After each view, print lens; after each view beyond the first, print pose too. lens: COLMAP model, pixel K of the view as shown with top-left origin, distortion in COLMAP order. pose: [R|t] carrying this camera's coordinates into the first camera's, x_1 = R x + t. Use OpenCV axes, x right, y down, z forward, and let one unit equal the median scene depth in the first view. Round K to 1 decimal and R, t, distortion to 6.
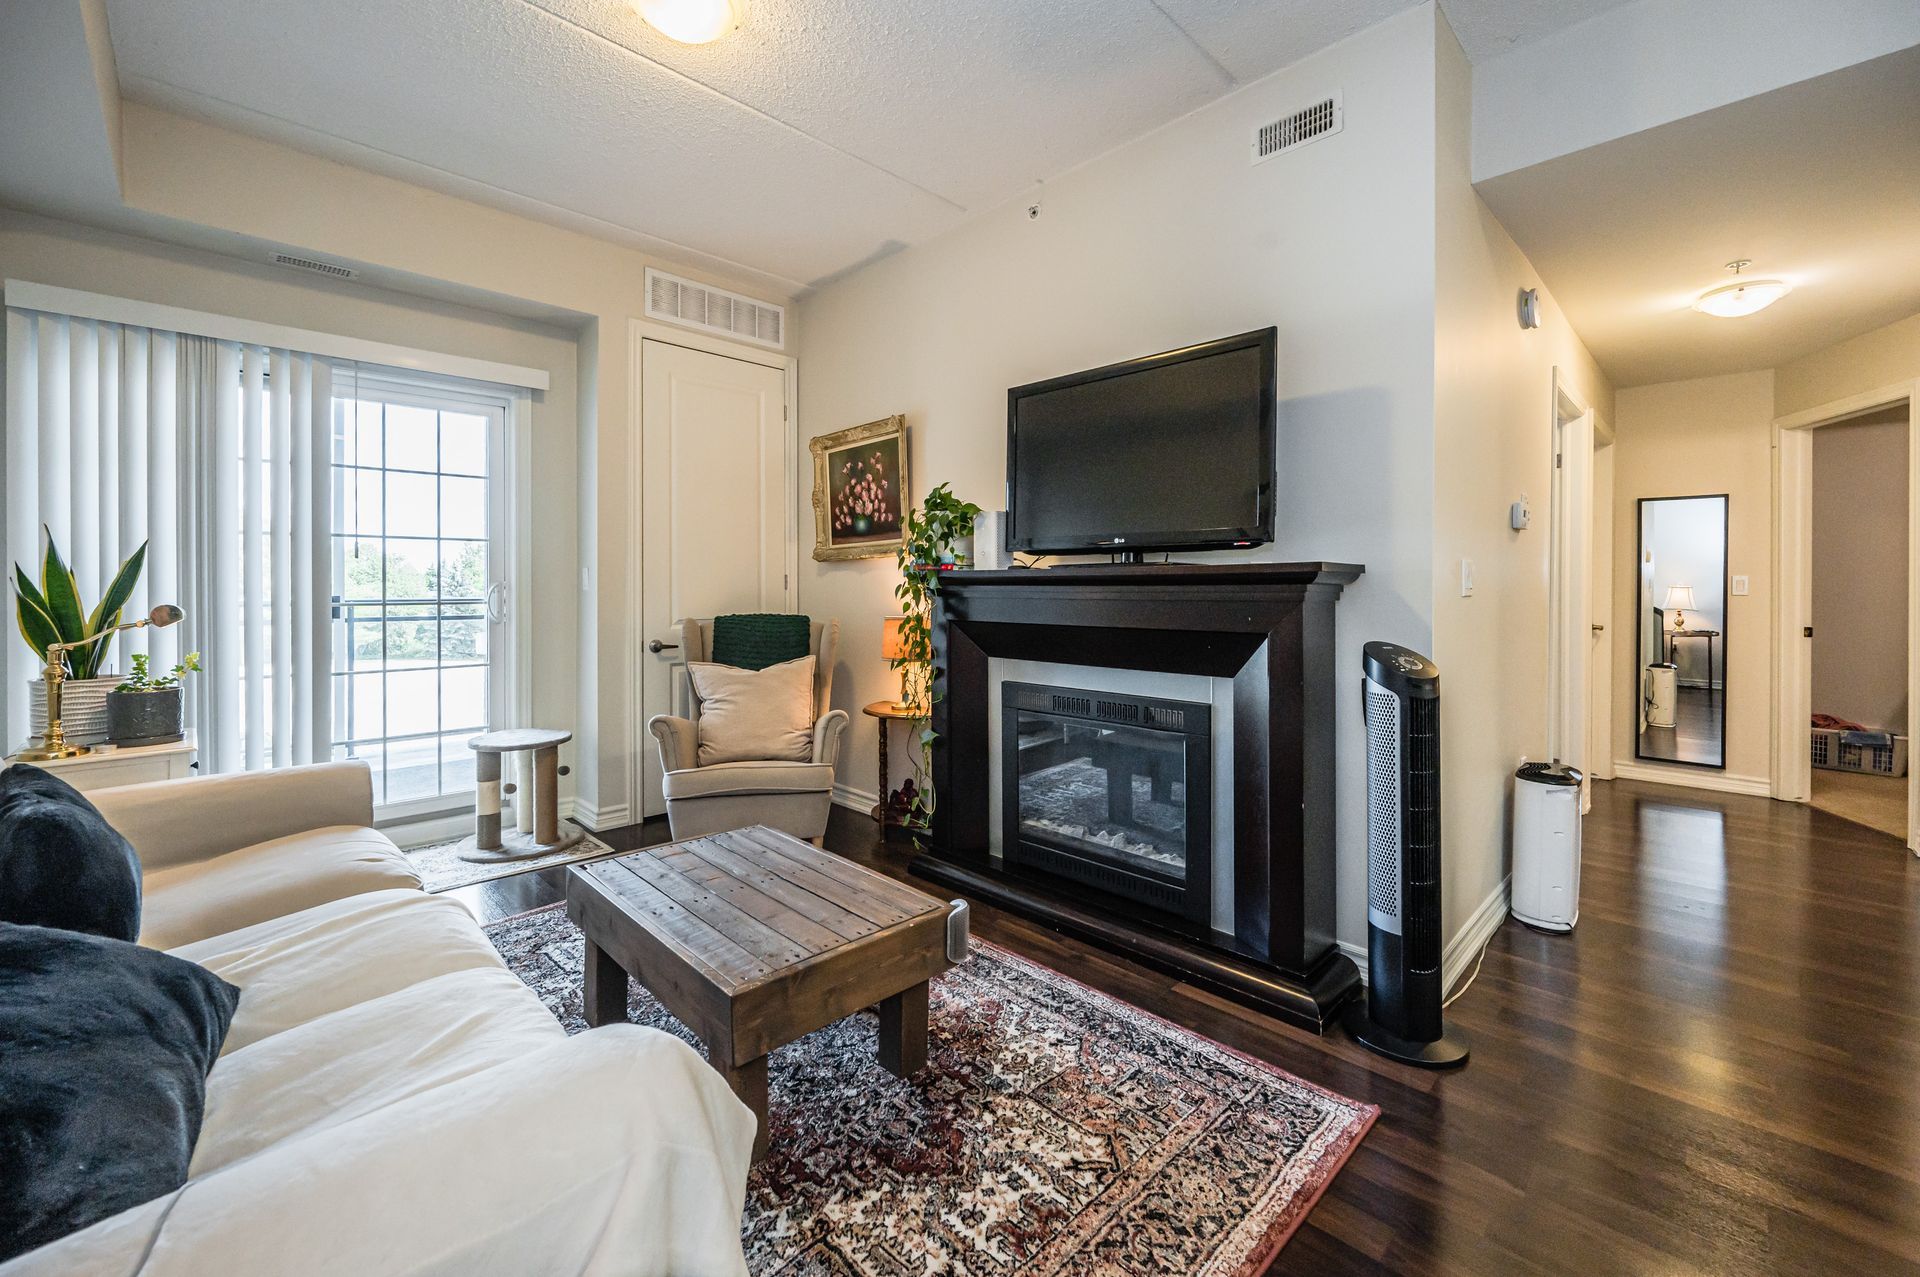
lens RADIAL K [[781.9, 0, 961.2], [0, 781.9, 590.5], [0, 0, 1]] dist [-0.000716, 0.000100]
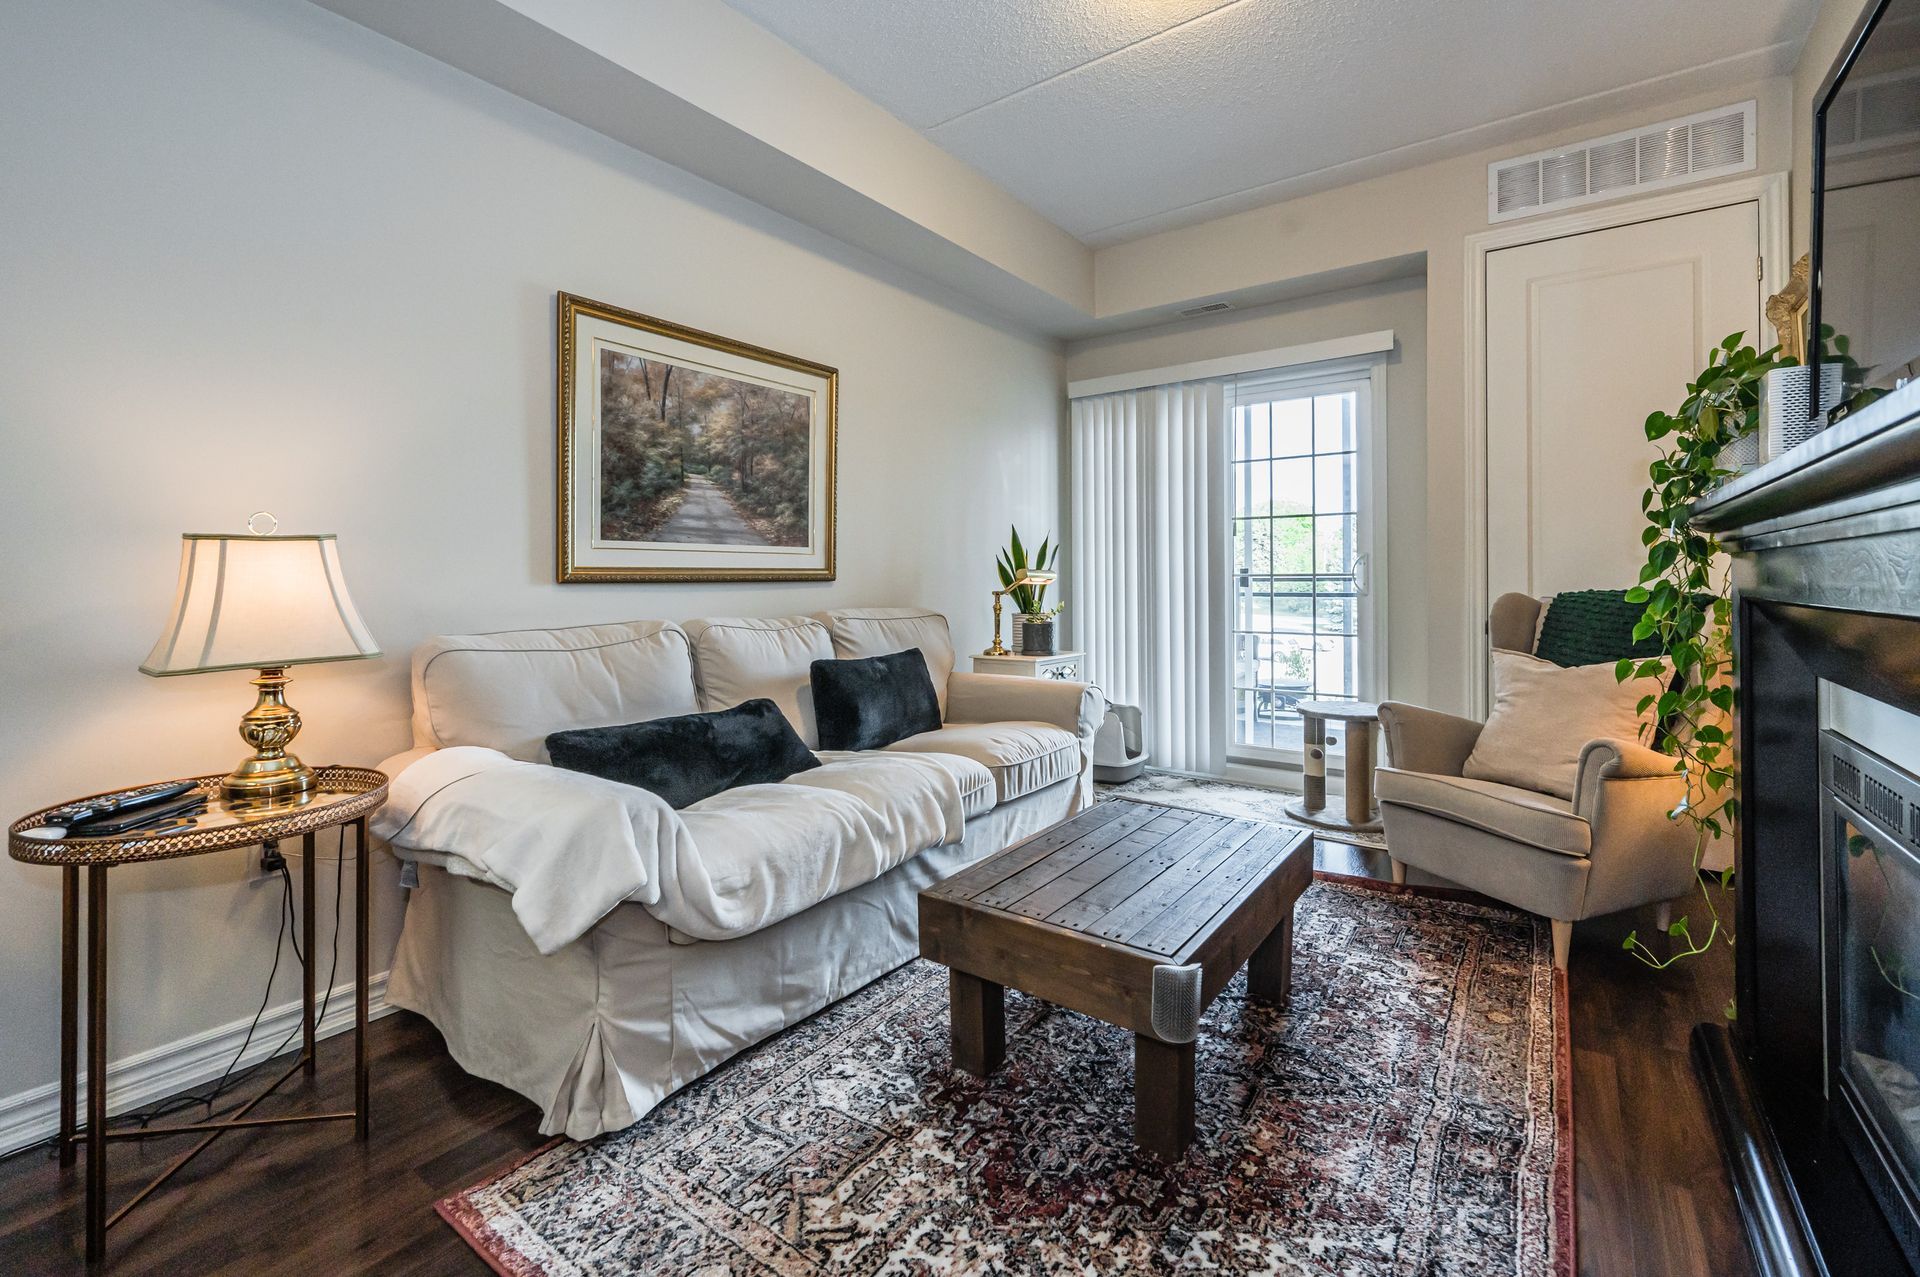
lens RADIAL K [[818.3, 0, 989.5], [0, 818.3, 580.1], [0, 0, 1]] dist [0.000315, -0.000211]
pose [[0.187113, 0.003606, -0.982332, 0.597924], [-0.002343, 0.999992, 0.003225, 0.034723], [0.982336, 0.001699, 0.187120, 0.574016]]
